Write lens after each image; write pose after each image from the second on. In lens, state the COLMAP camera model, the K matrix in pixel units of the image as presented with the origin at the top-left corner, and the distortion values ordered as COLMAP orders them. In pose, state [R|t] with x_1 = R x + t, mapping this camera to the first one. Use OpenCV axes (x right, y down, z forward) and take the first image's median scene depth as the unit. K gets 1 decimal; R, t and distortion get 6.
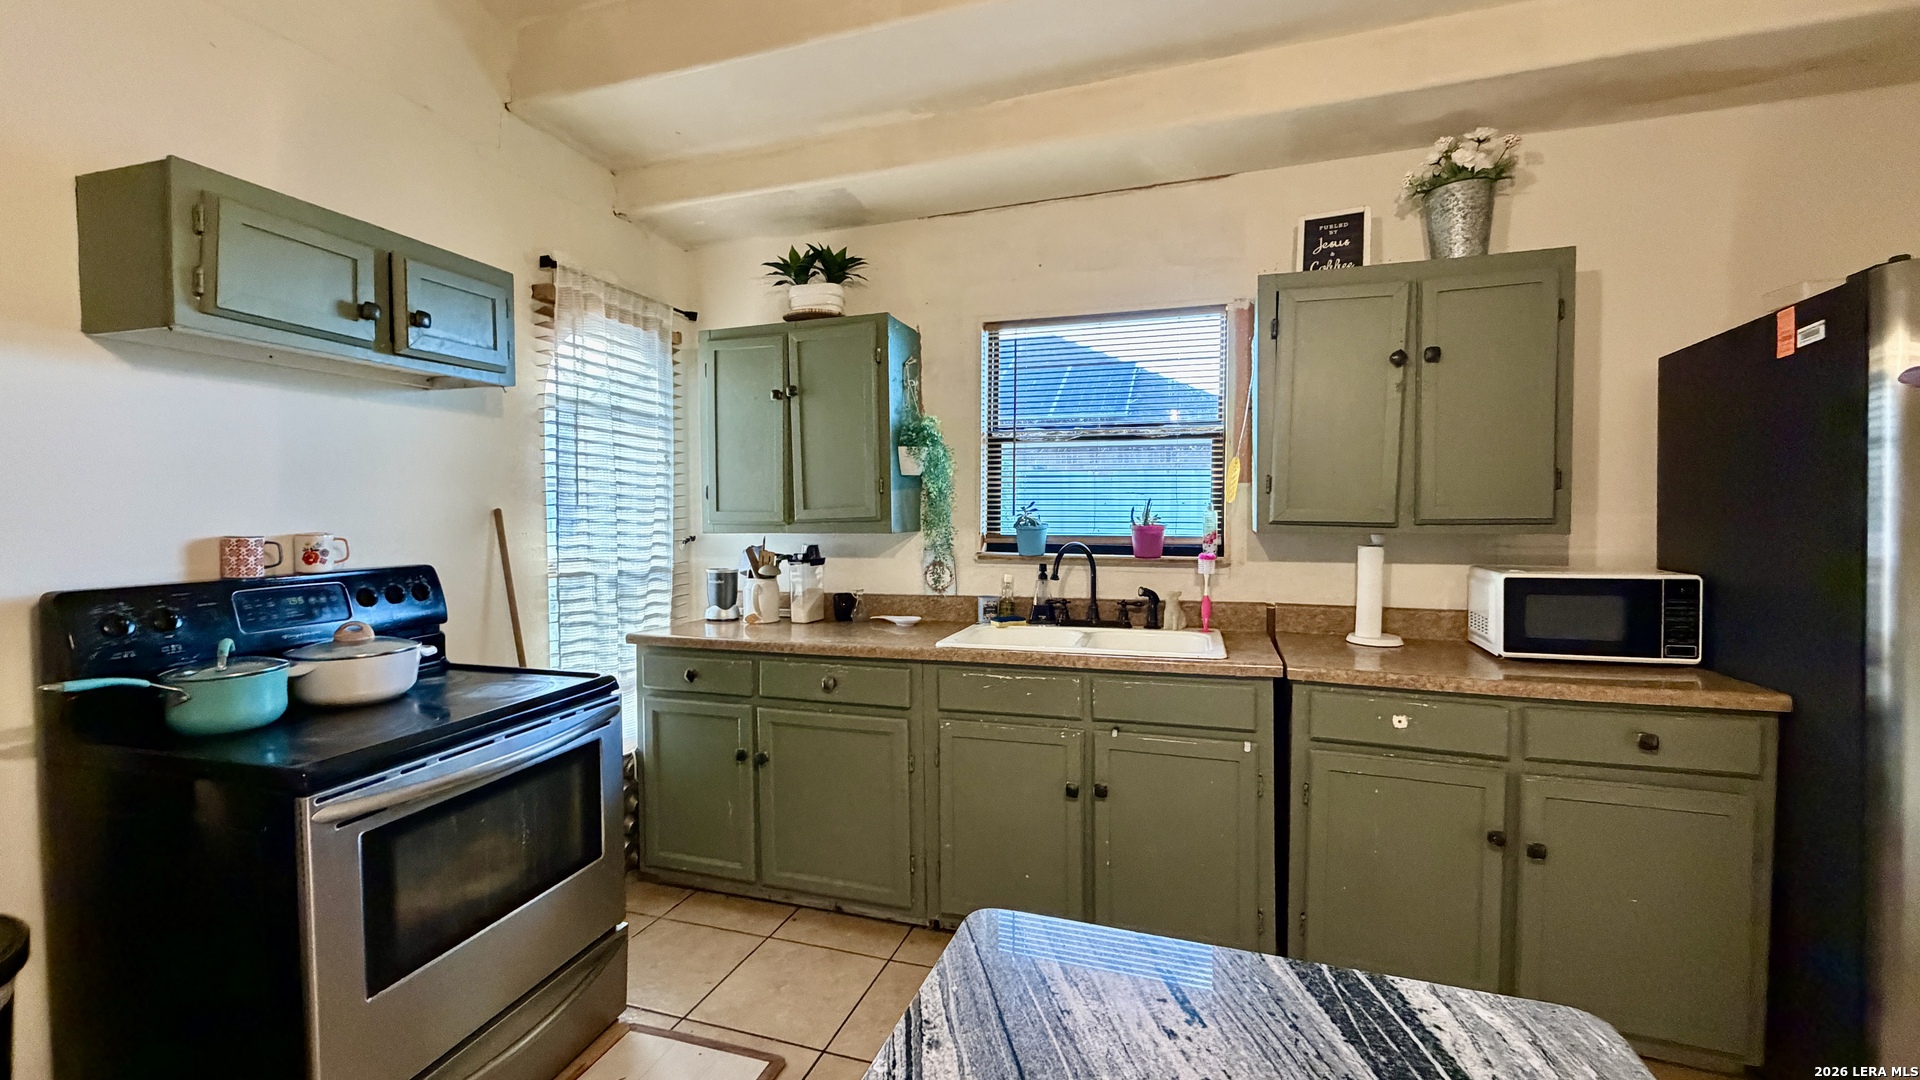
lens RADIAL K [[767.9, 0, 957.0], [0, 767.9, 539.2], [0, 0, 1]] dist [0.001194, 0.000502]
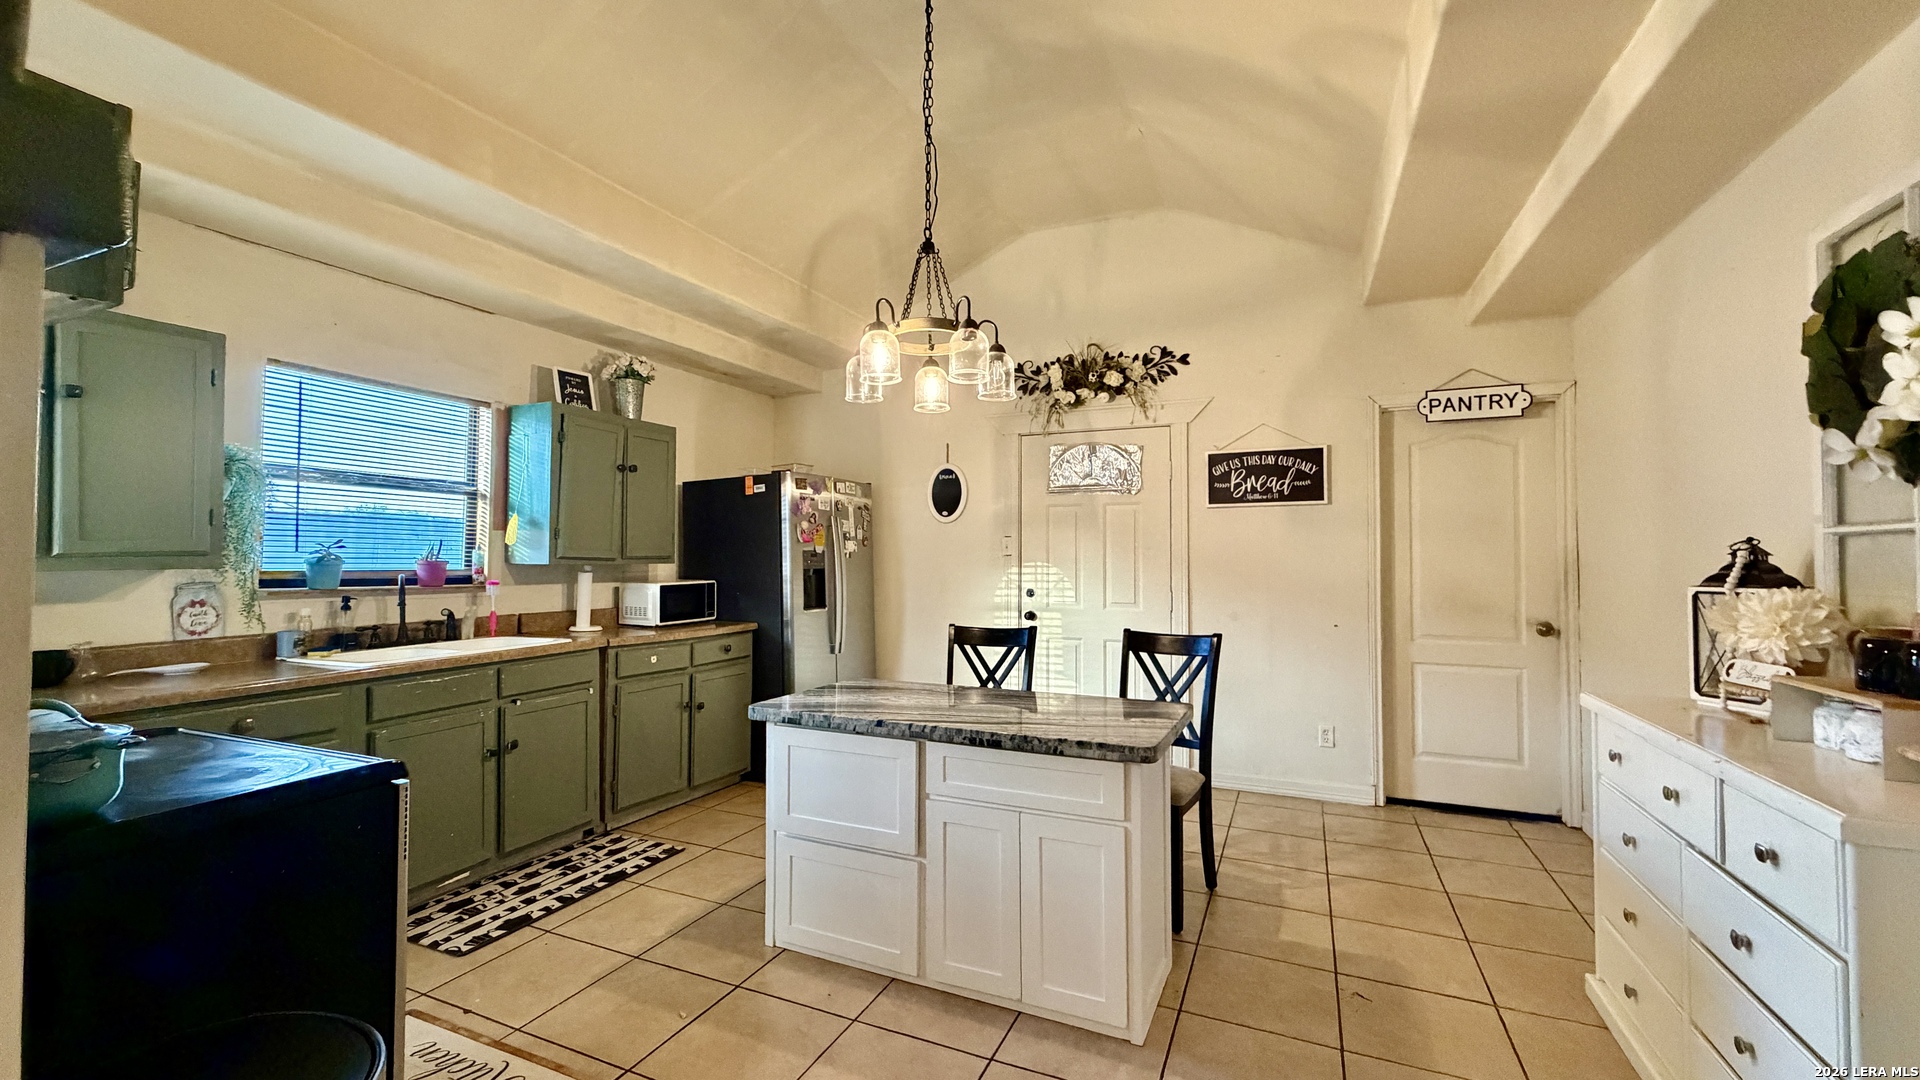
lens RADIAL K [[767.9, 0, 957.0], [0, 767.9, 539.2], [0, 0, 1]] dist [0.001194, 0.000502]
pose [[0.106474, 0.028273, 0.993913, -1.056209], [0.030286, 0.999040, -0.031663, 0.014583], [-0.993854, 0.033473, 0.105515, 0.016003]]
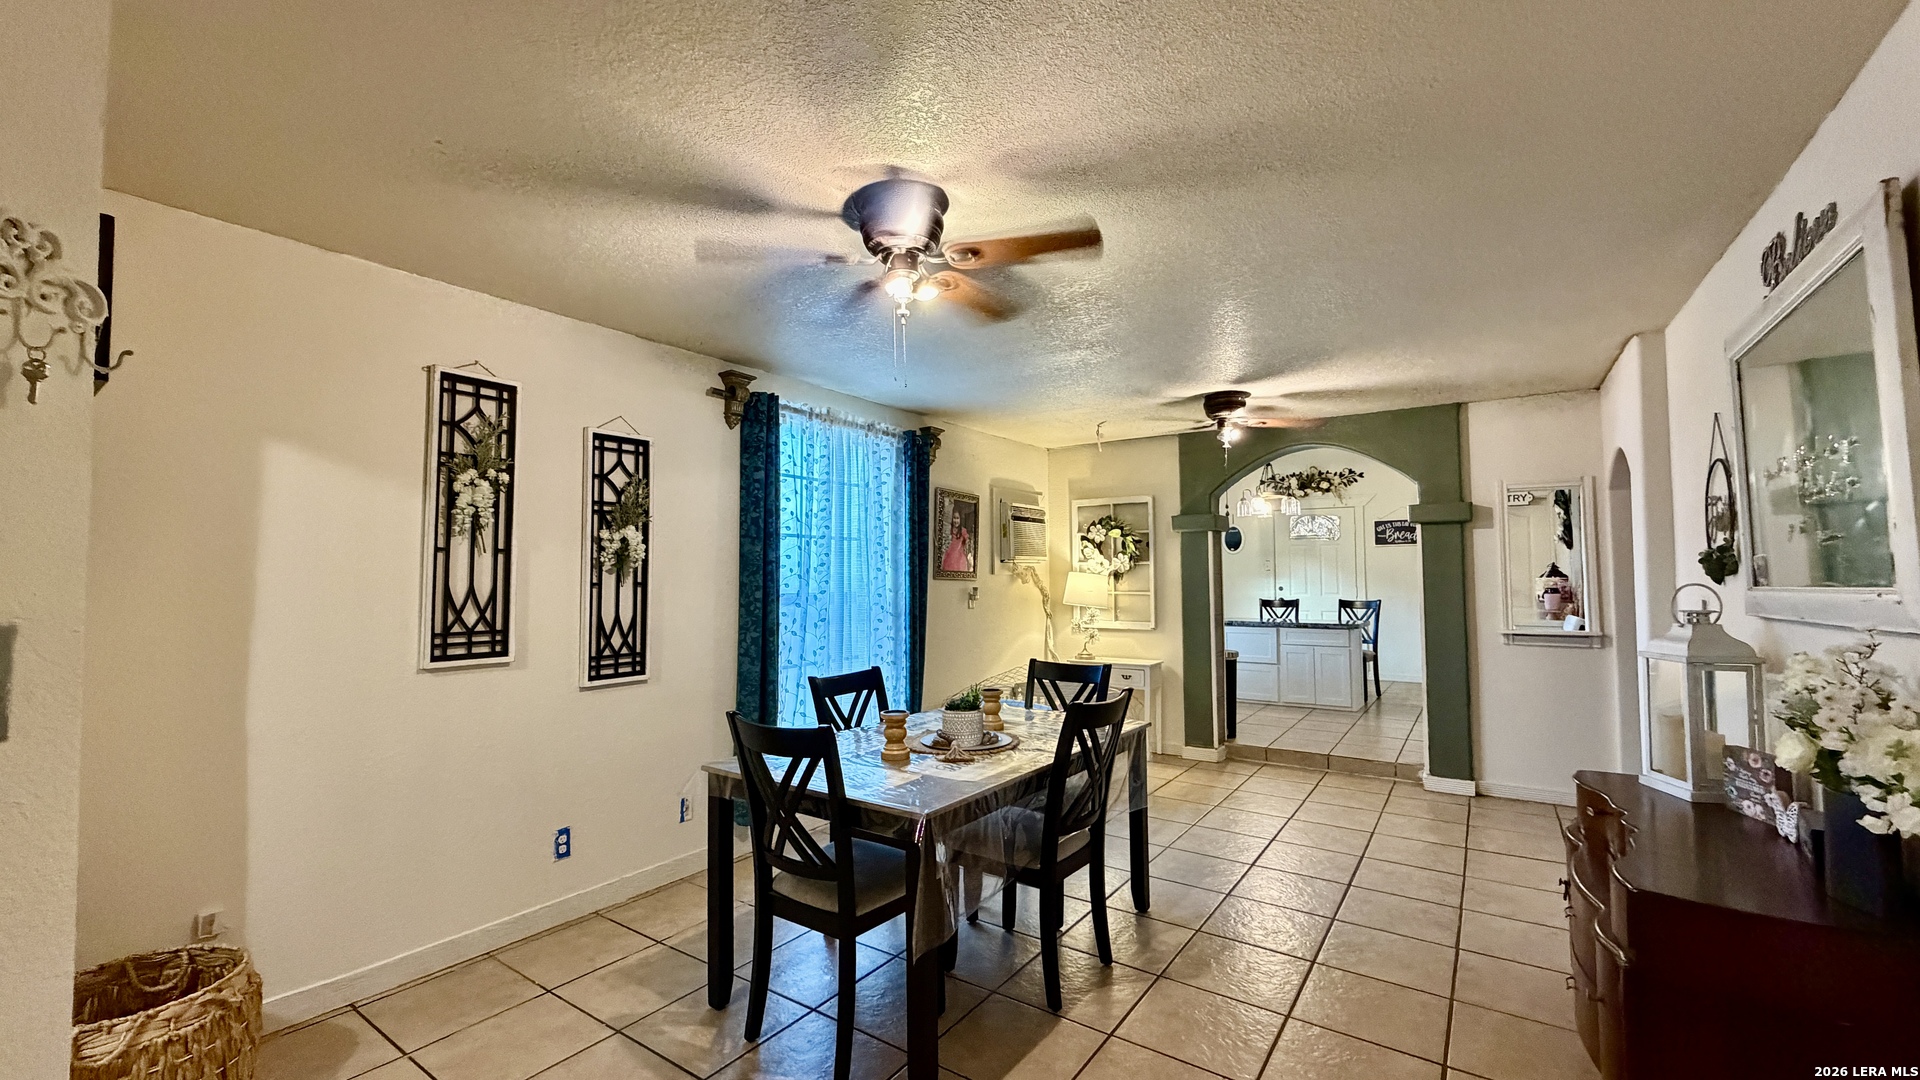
lens RADIAL K [[767.9, 0, 957.0], [0, 767.9, 539.2], [0, 0, 1]] dist [0.001194, 0.000502]
pose [[0.290894, 0.048942, 0.955503, -3.500807], [0.033574, 0.997553, -0.061317, 0.028481], [-0.956166, 0.049917, 0.288539, 0.509647]]
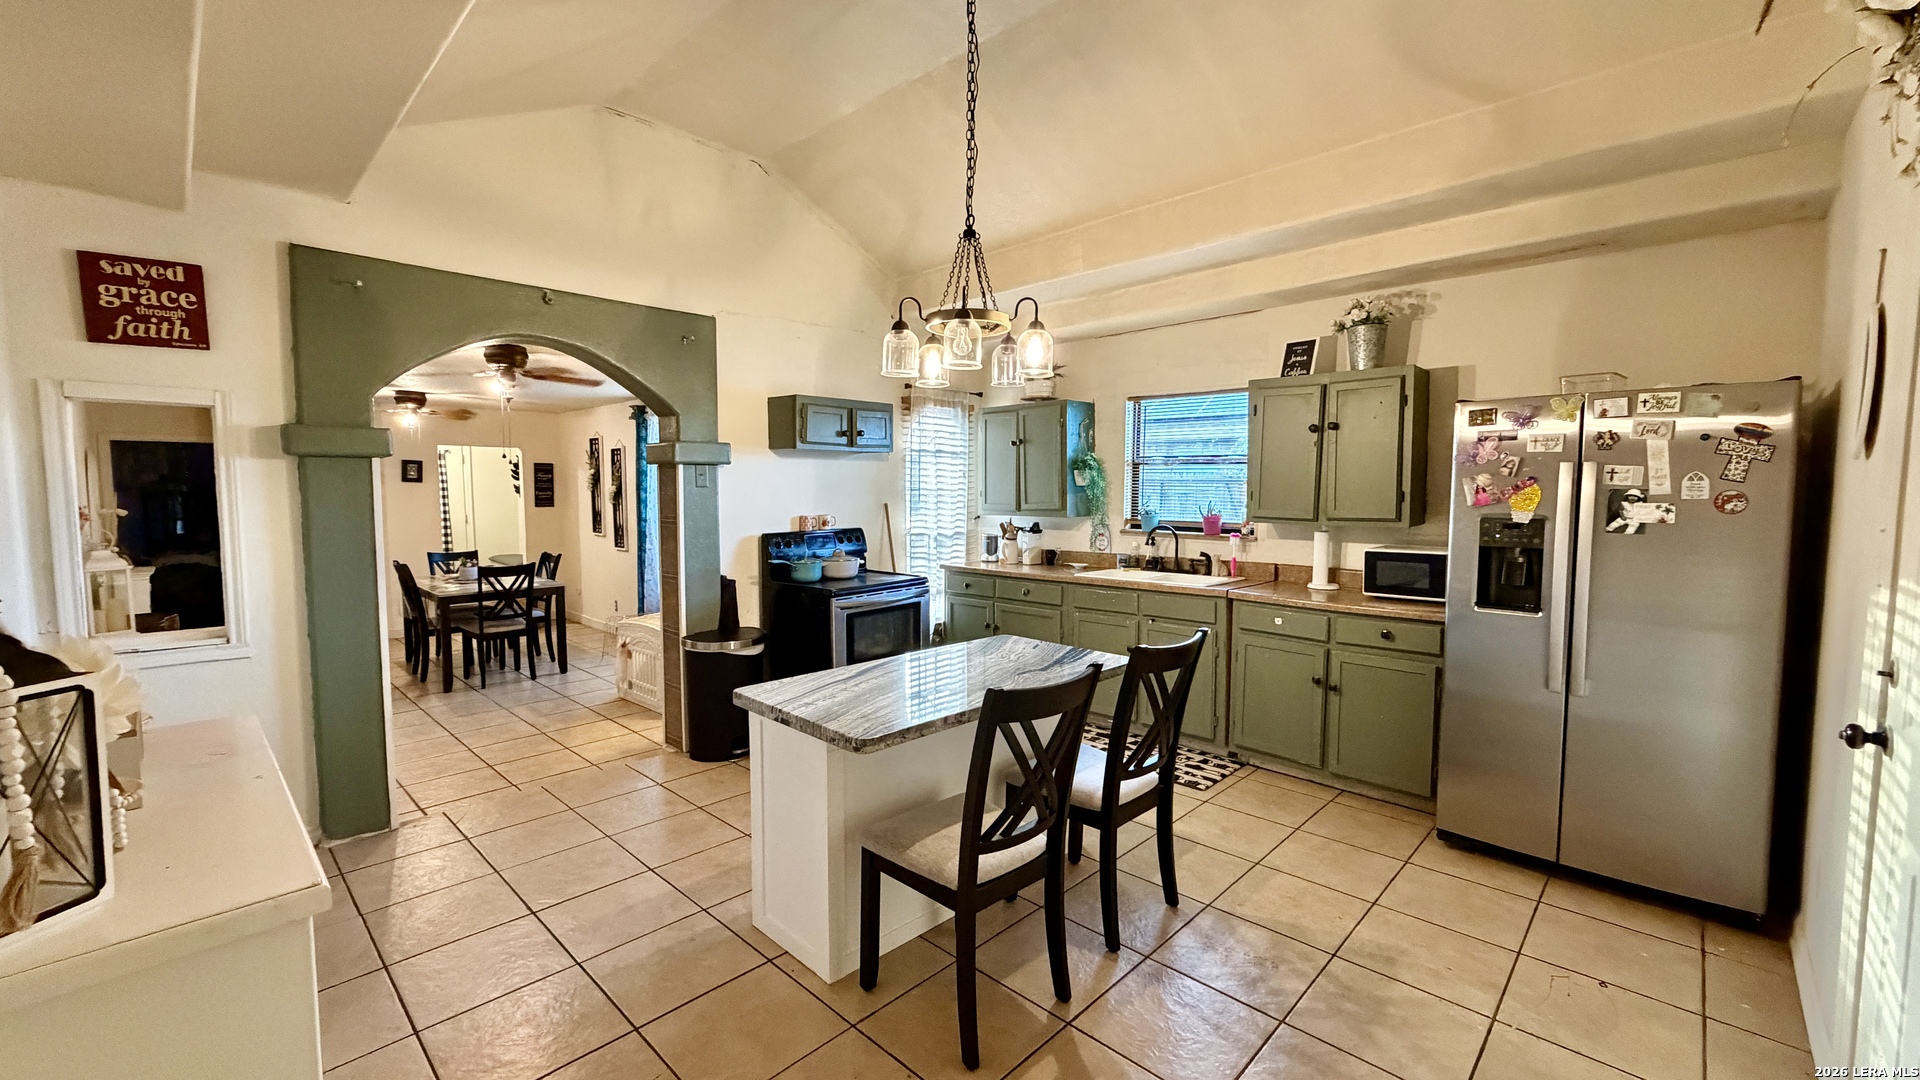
lens RADIAL K [[767.9, 0, 957.0], [0, 767.9, 539.2], [0, 0, 1]] dist [0.001194, 0.000502]
pose [[0.898731, 0.033542, -0.437217, 0.565930], [-0.017435, 0.999015, 0.040803, -0.030478], [0.438155, -0.029048, 0.898430, -0.916778]]
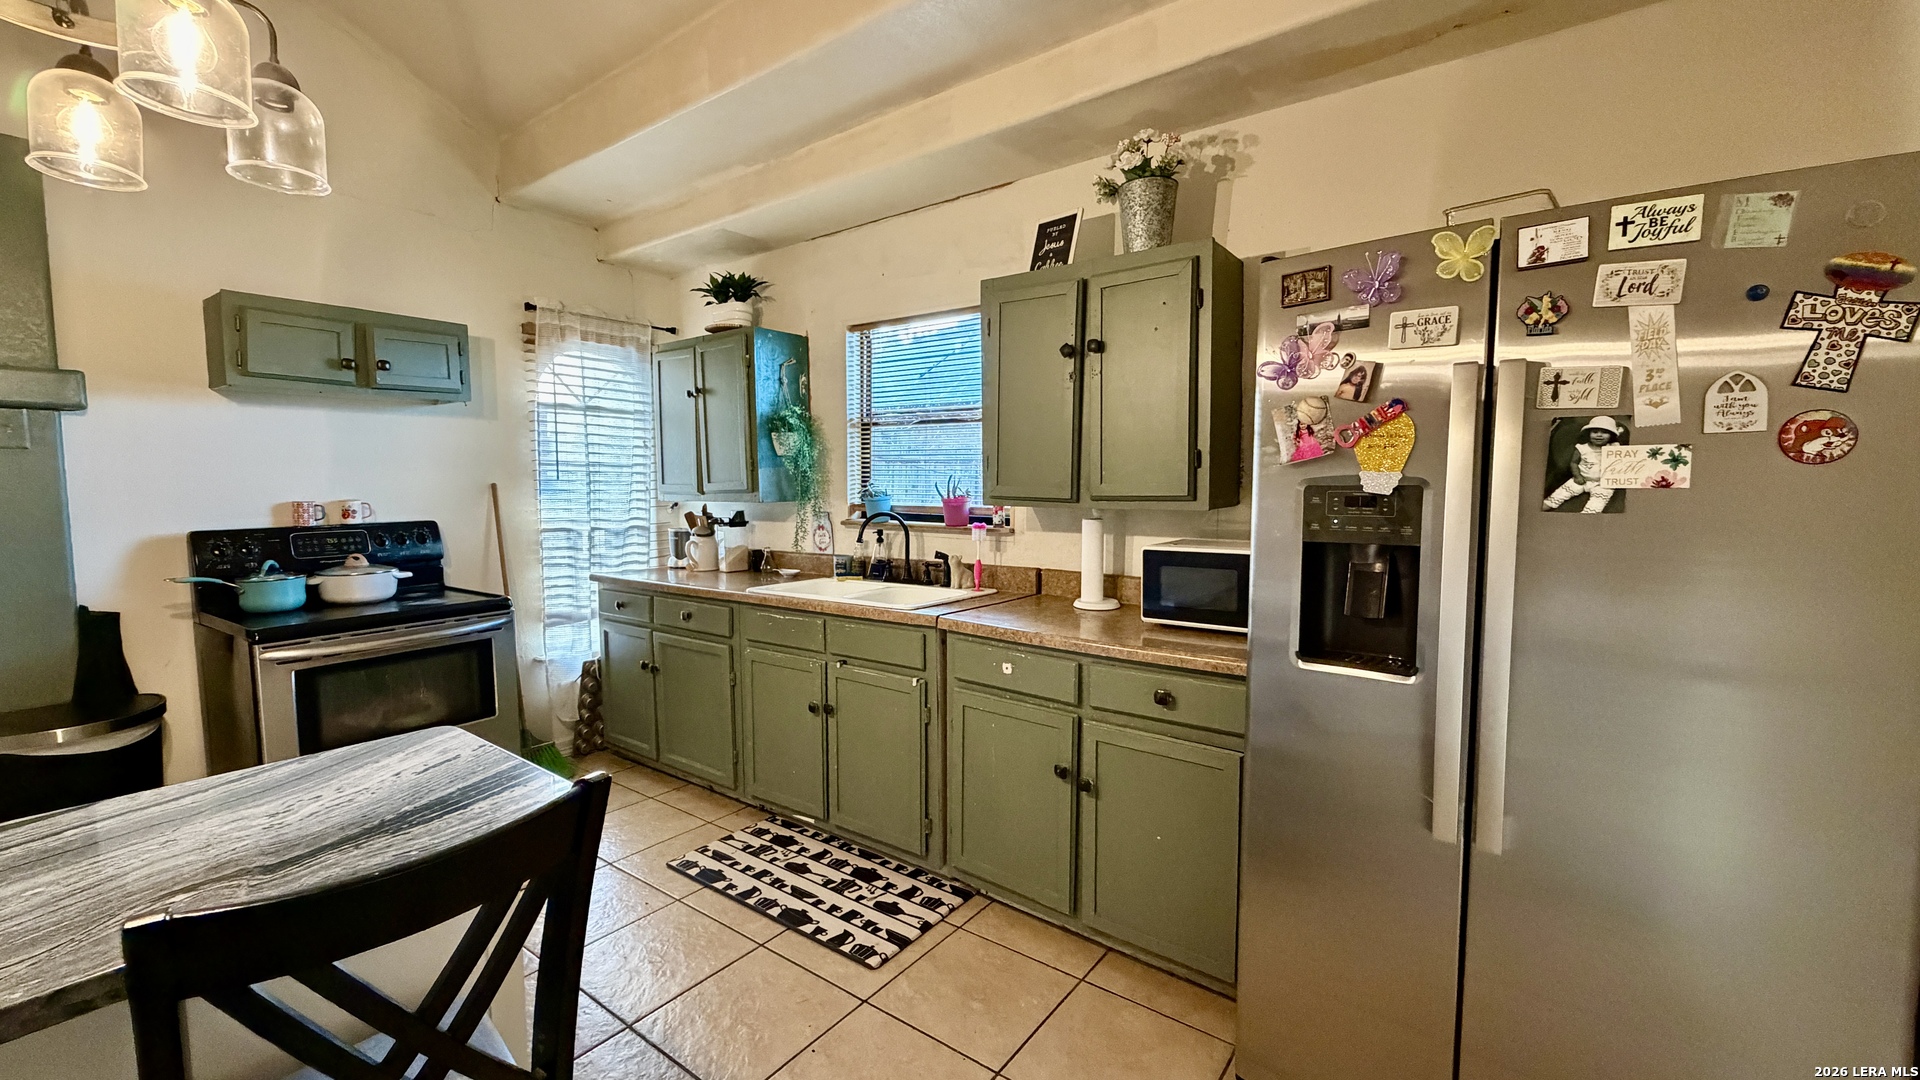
lens RADIAL K [[767.9, 0, 957.0], [0, 767.9, 539.2], [0, 0, 1]] dist [0.001194, 0.000502]
pose [[0.948256, 0.025366, -0.316493, 0.714518], [-0.011160, 0.998850, 0.046618, -0.011326], [0.317311, -0.040674, 0.947449, -0.106821]]
